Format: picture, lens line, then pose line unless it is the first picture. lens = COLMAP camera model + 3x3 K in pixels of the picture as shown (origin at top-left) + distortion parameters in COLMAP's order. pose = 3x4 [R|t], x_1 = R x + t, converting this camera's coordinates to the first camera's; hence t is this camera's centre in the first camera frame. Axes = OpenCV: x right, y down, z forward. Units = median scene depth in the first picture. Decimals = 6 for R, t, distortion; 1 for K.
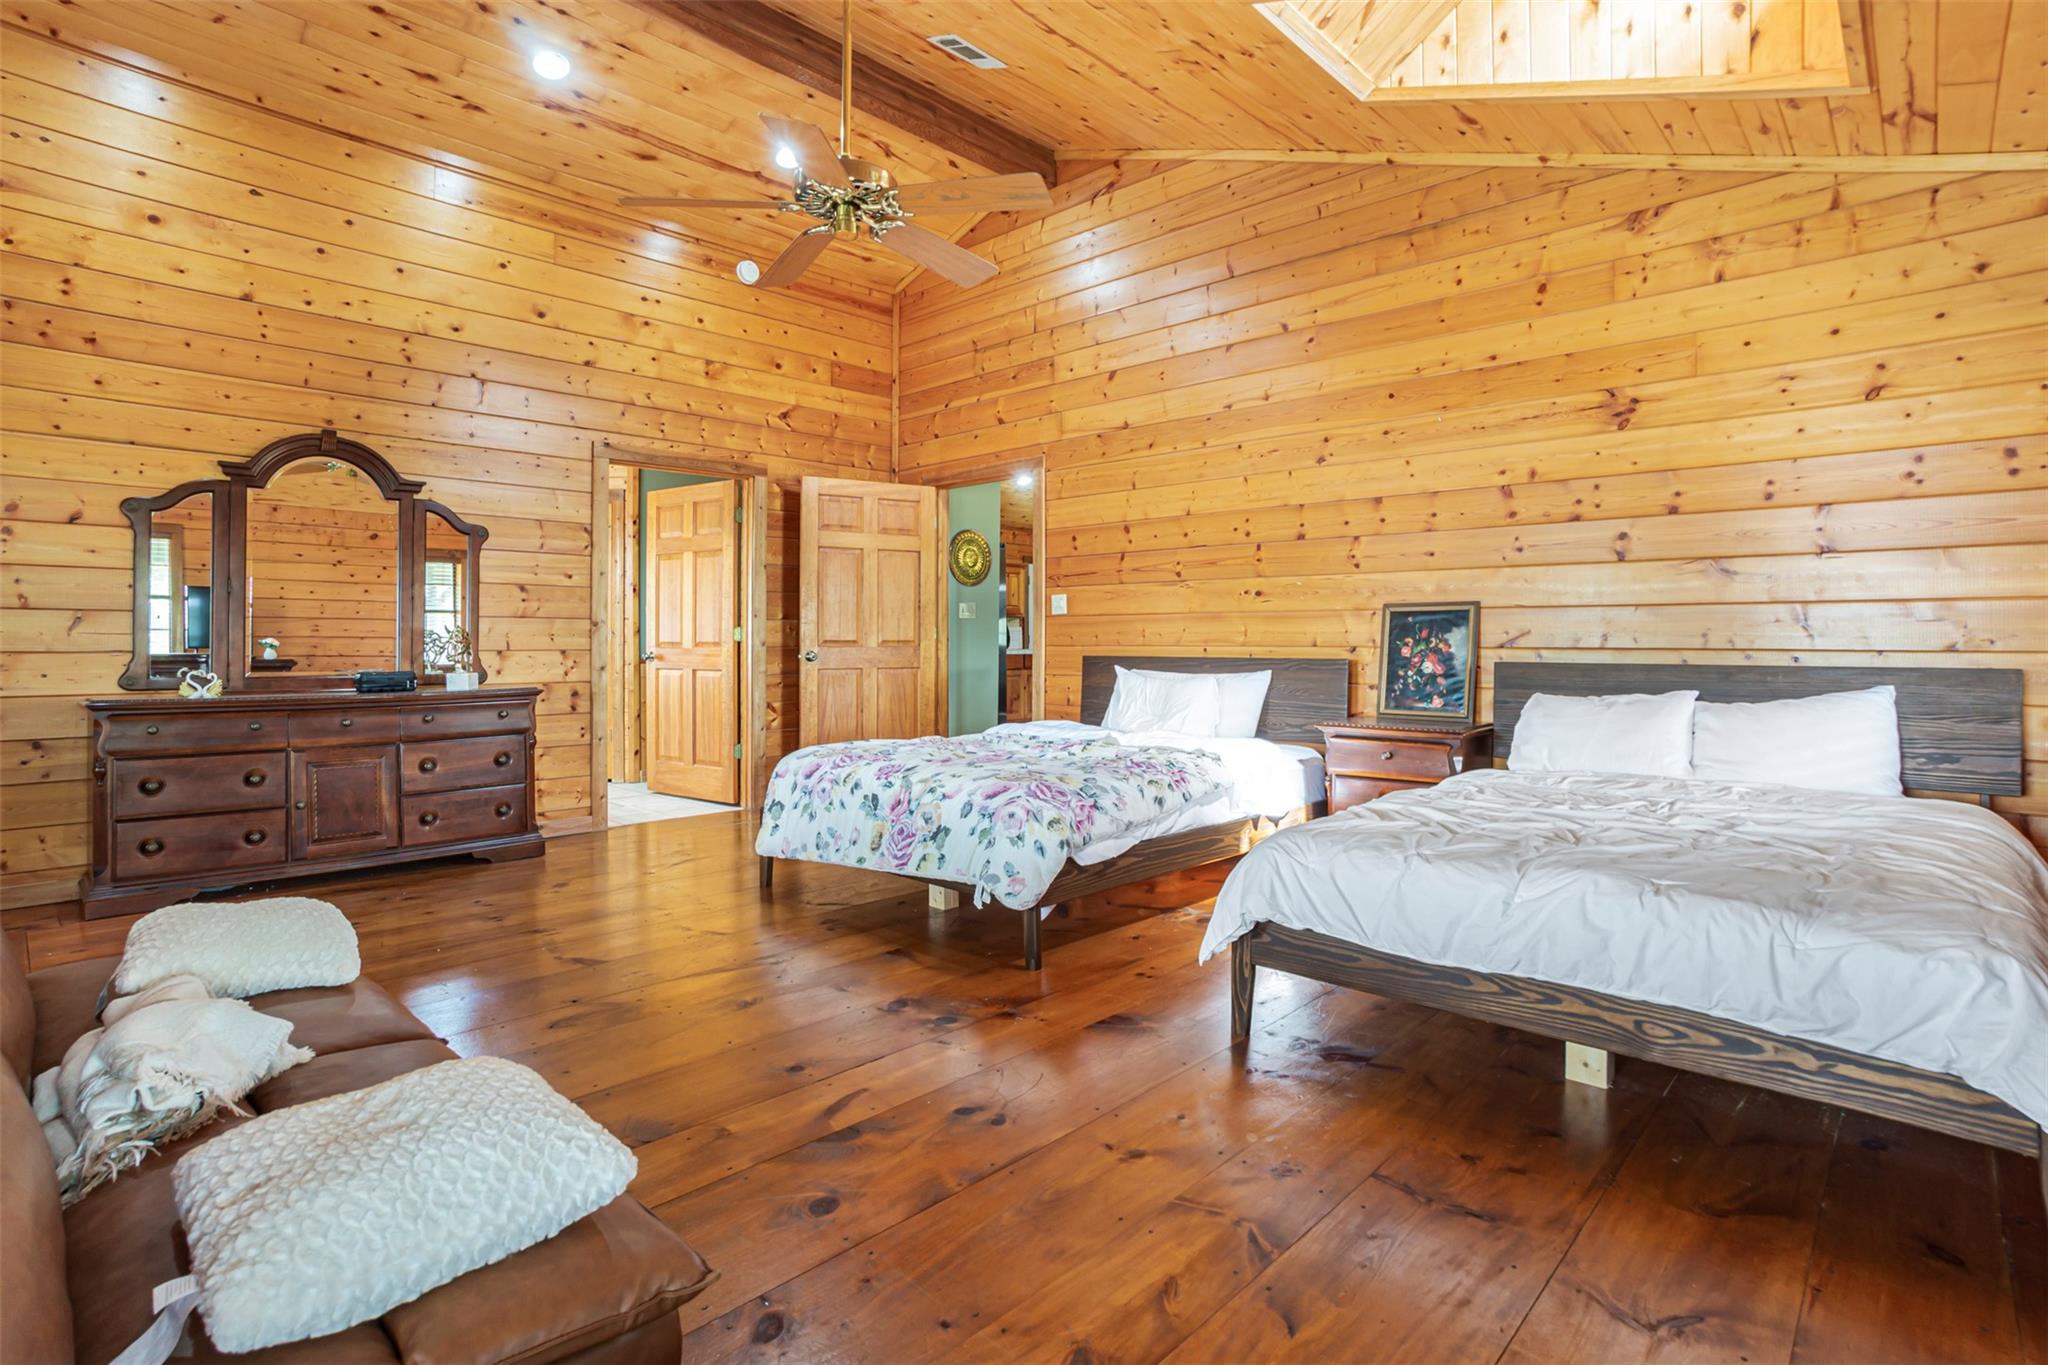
lens RADIAL K [[1012.9, 0, 1022.6], [0, 1012.9, 625.1], [0, 0, 1]] dist [-0.021767, 0.000157]
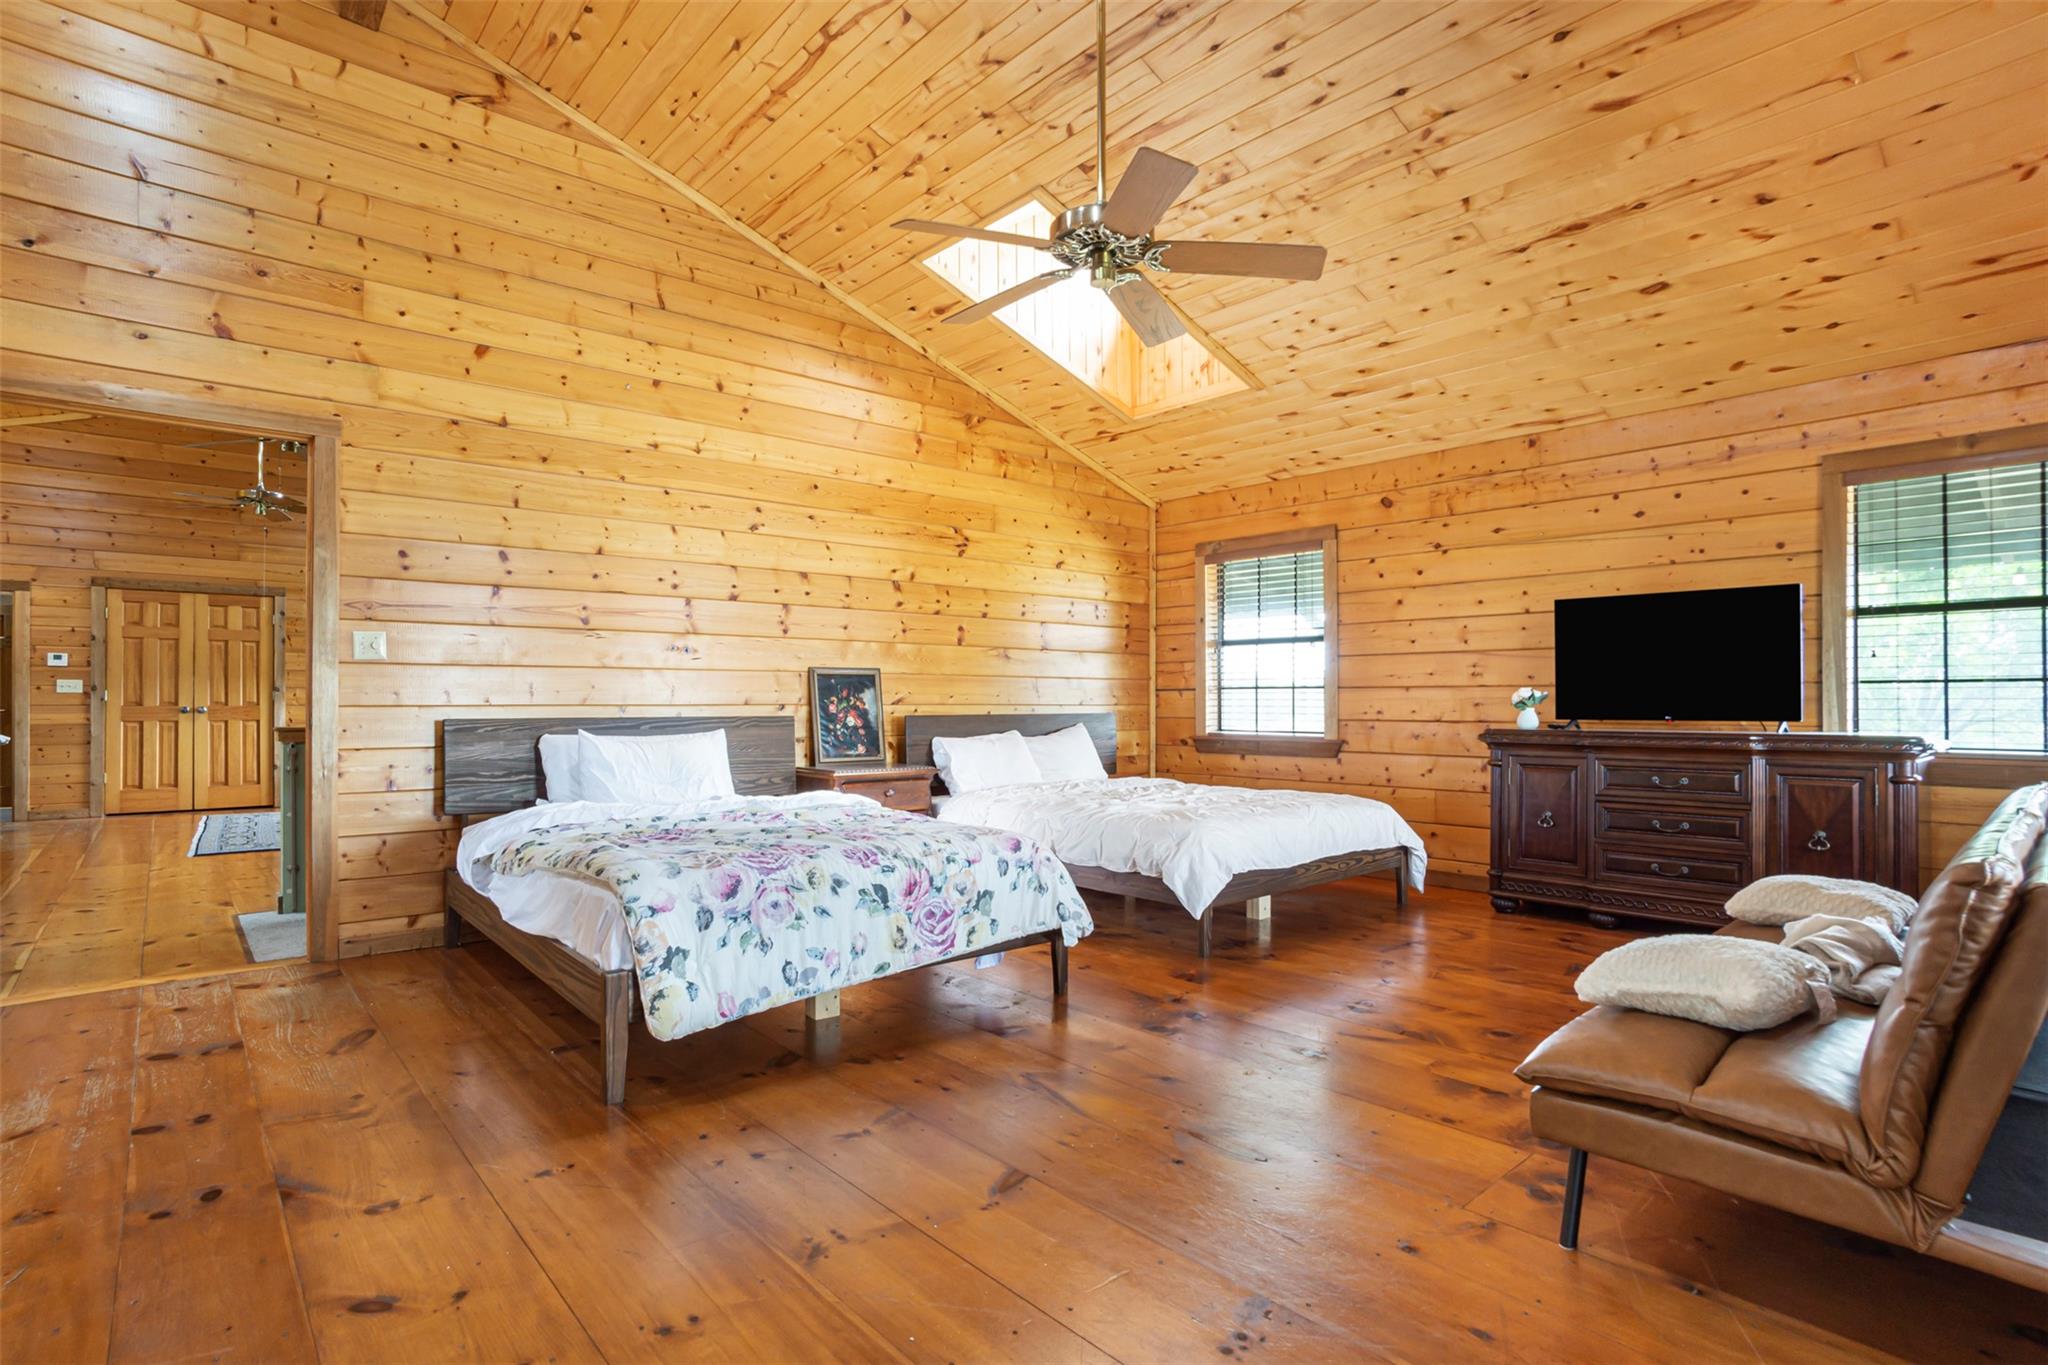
lens RADIAL K [[1011.6, 0, 1021.6], [0, 1011.6, 707.6], [0, 0, 1]] dist [-0.084679, 0.043807]
pose [[0.103383, -0.003991, 0.994634, -0.819168], [-0.011004, 0.999926, 0.005156, 0.017755], [-0.994581, -0.011478, 0.103331, 0.703798]]
